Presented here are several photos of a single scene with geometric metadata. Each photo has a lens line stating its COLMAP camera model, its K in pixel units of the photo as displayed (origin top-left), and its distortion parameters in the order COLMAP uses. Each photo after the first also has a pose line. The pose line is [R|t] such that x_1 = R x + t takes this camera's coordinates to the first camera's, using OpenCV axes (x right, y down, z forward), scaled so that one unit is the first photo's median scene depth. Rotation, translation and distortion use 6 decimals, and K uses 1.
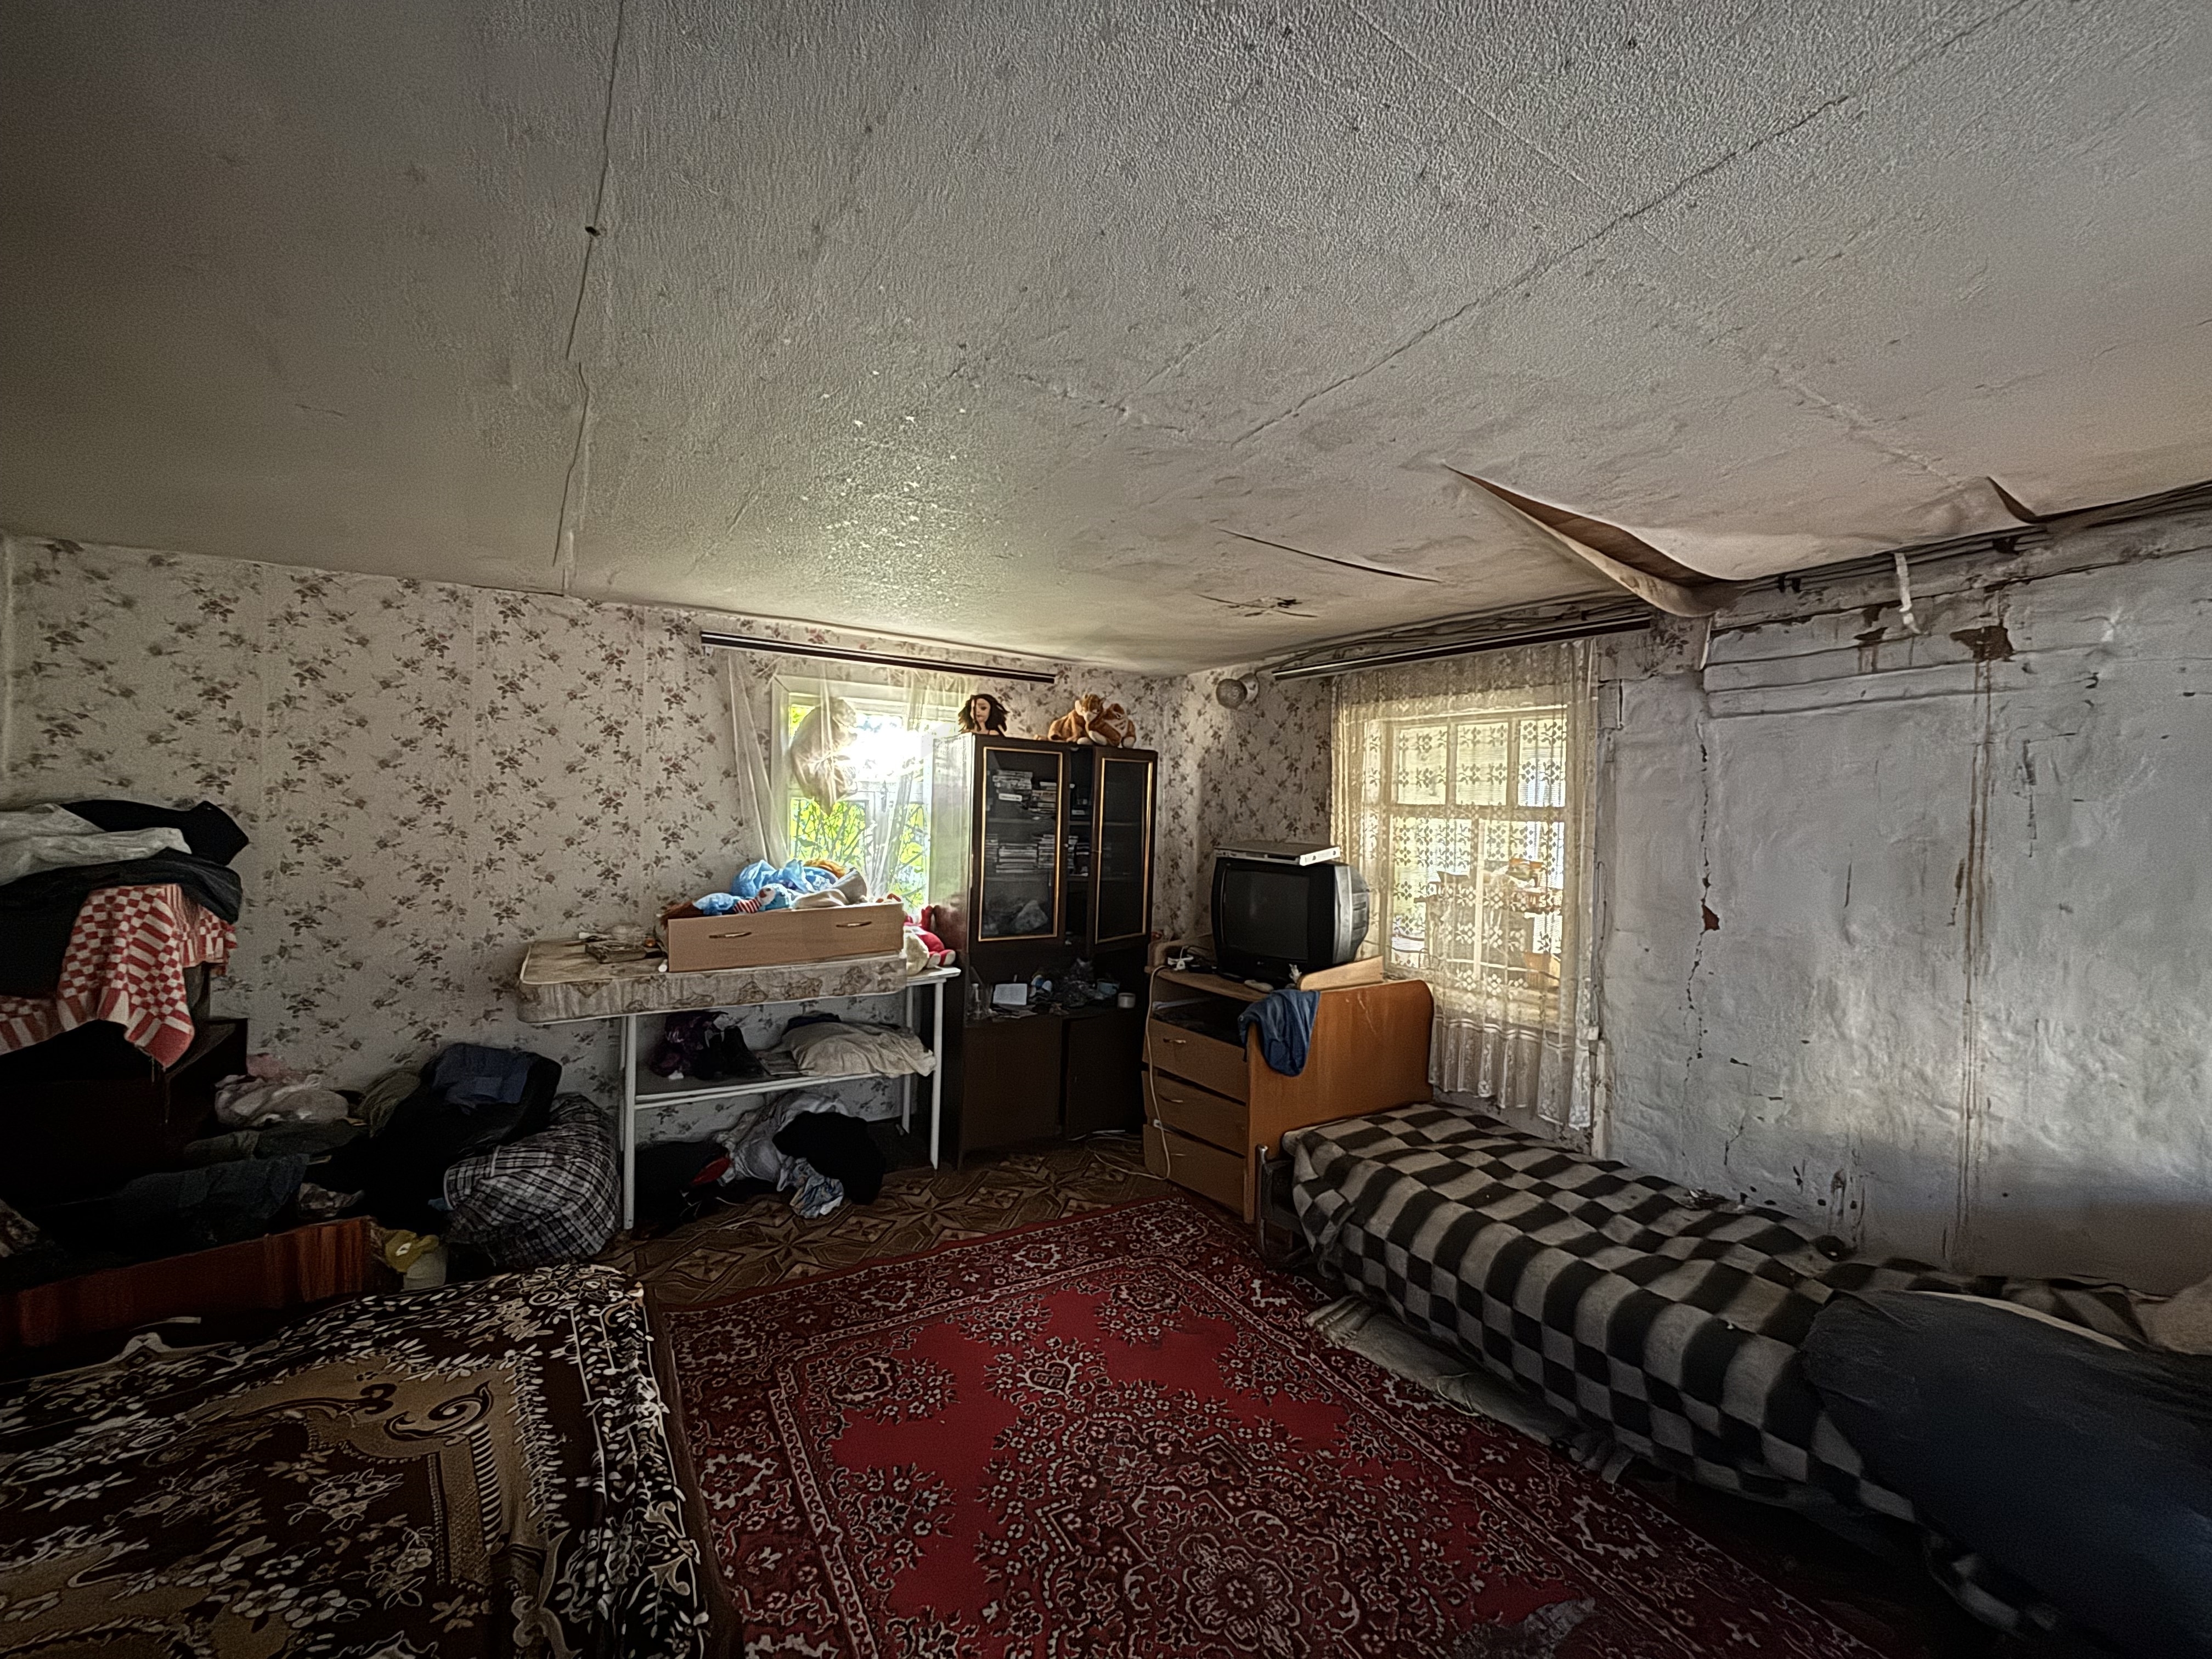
lens RADIAL K [[881.5, 0, 1103.4], [0, 881.5, 819.8], [0, 0, 1]] dist [-0.001188, 0.000121]
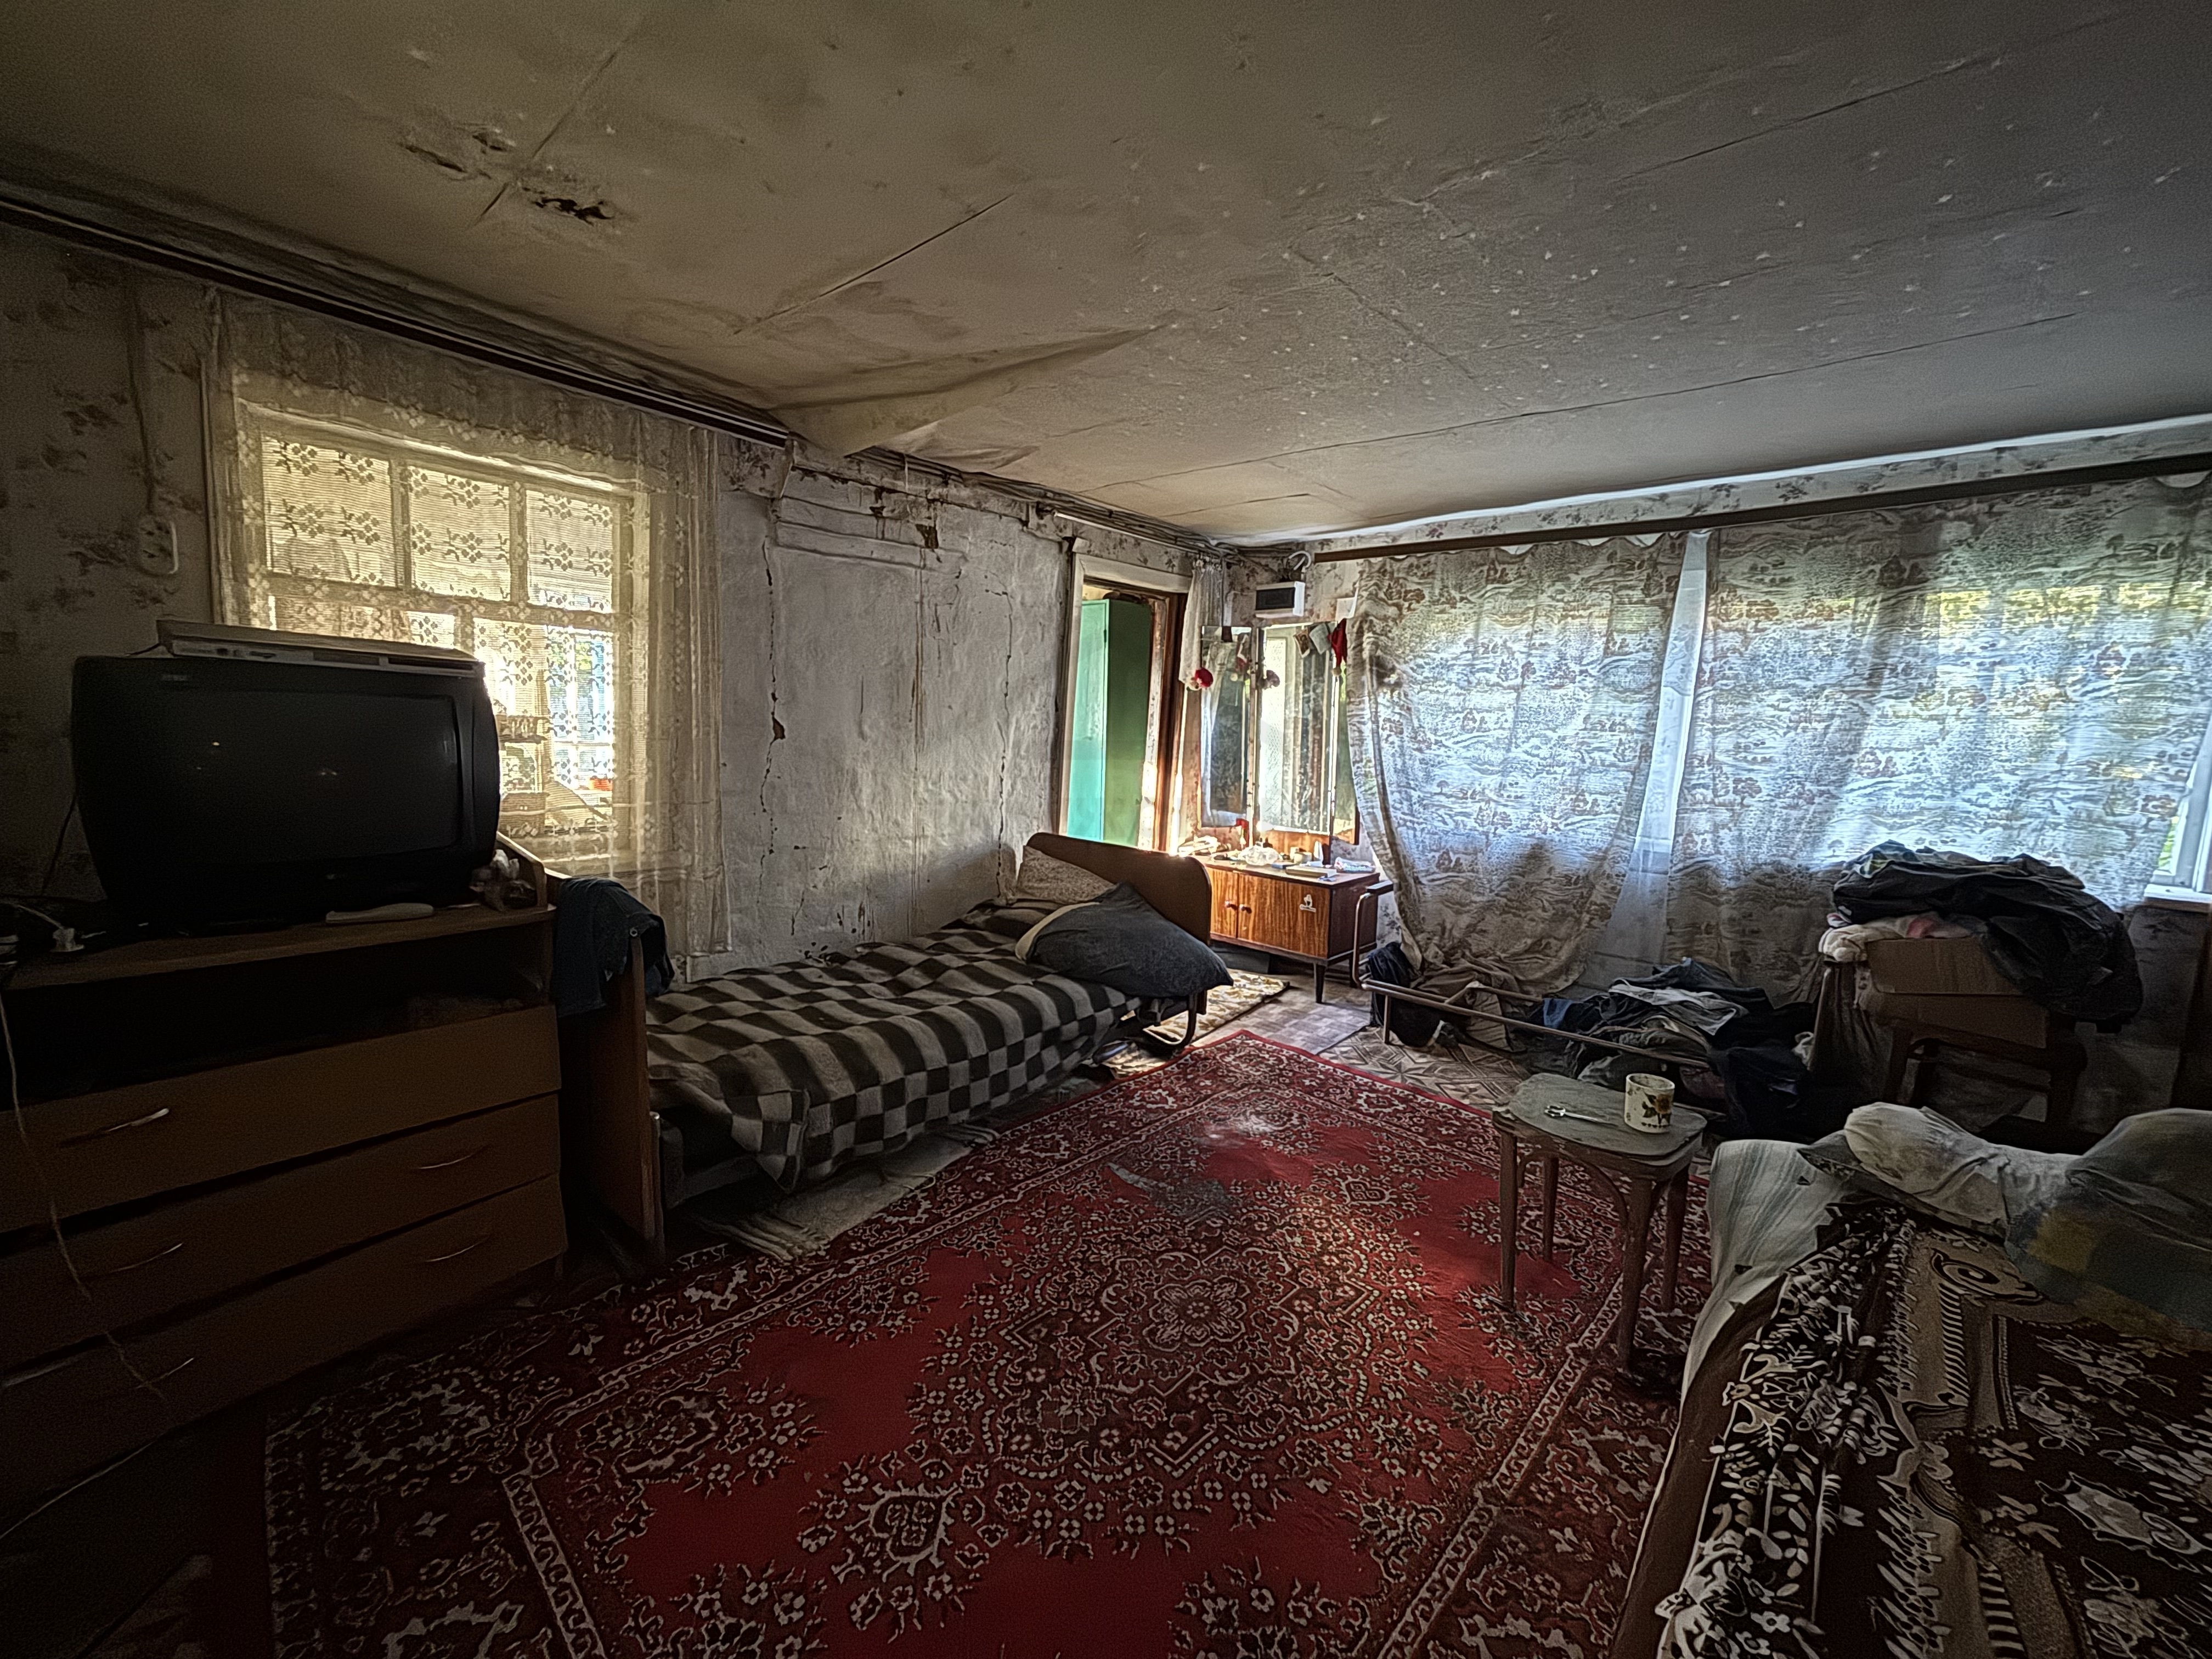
lens RADIAL K [[896.0, 0, 1096.8], [0, 896.0, 826.4], [0, 0, 1]] dist [-0.010541, 0.005775]
pose [[-0.256525, -0.147605, 0.955200, -0.571194], [-0.044510, 0.989026, 0.140878, 0.060174], [-0.965512, -0.006377, -0.260279, 0.976565]]
